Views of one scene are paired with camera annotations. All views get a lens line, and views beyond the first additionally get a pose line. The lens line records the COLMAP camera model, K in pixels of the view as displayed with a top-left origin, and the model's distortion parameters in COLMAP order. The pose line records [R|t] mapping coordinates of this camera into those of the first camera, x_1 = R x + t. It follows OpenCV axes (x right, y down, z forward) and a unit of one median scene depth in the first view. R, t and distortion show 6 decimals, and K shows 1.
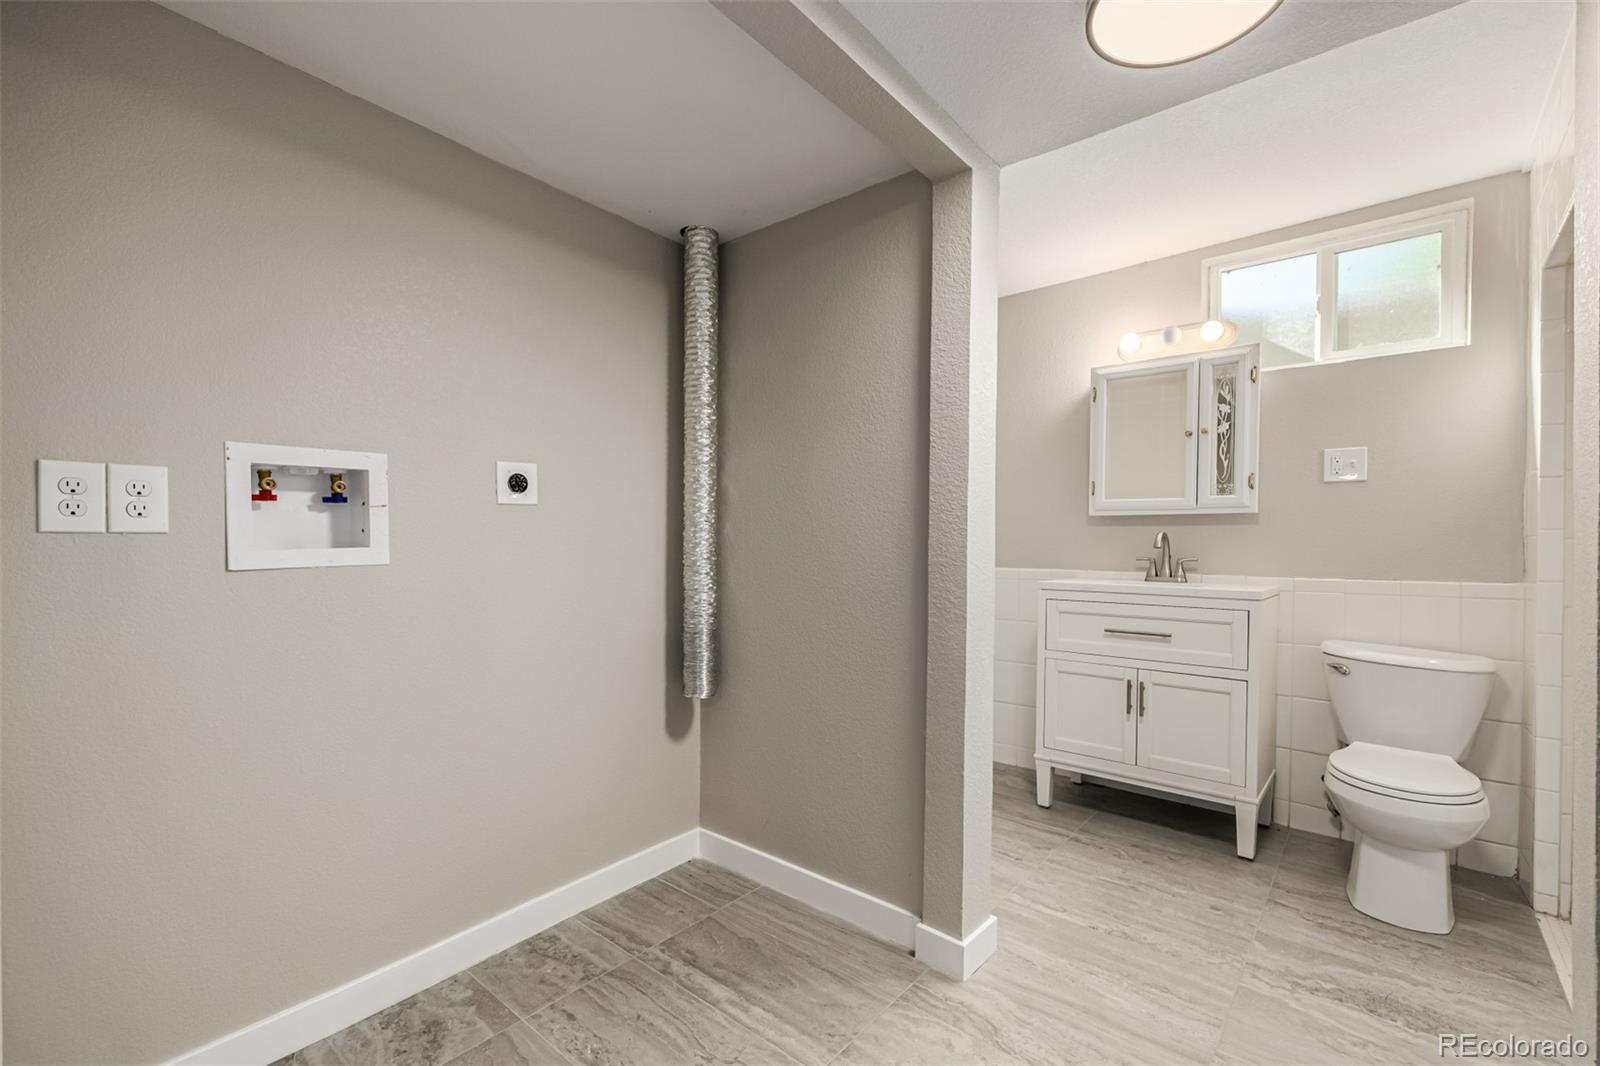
lens RADIAL K [[686.7, 0, 802.3], [0, 686.7, 545.1], [0, 0, 1]] dist [-0.000990, 0.000049]
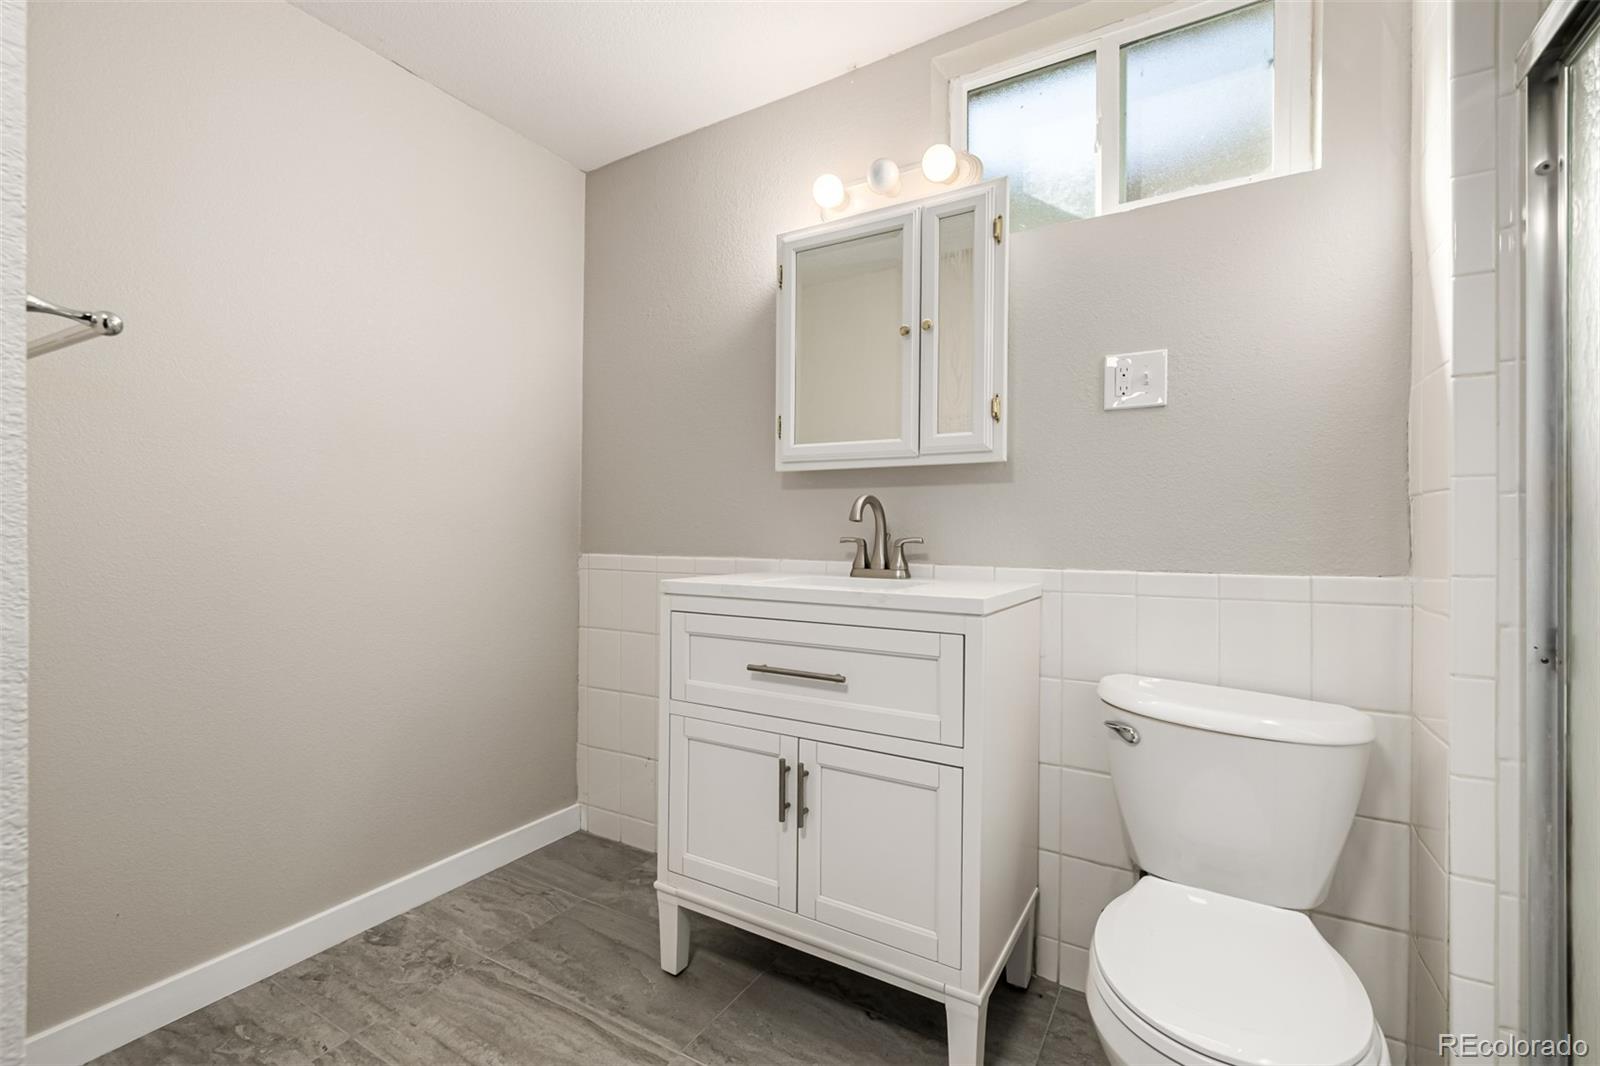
lens RADIAL K [[686.7, 0, 797.4], [0, 686.7, 527.6], [0, 0, 1]] dist [-0.000990, 0.000049]
pose [[0.986573, -0.000444, 0.163320, 0.385530], [0.002182, 0.999943, -0.010465, 0.016304], [-0.163306, 0.010680, 0.986518, 0.439432]]
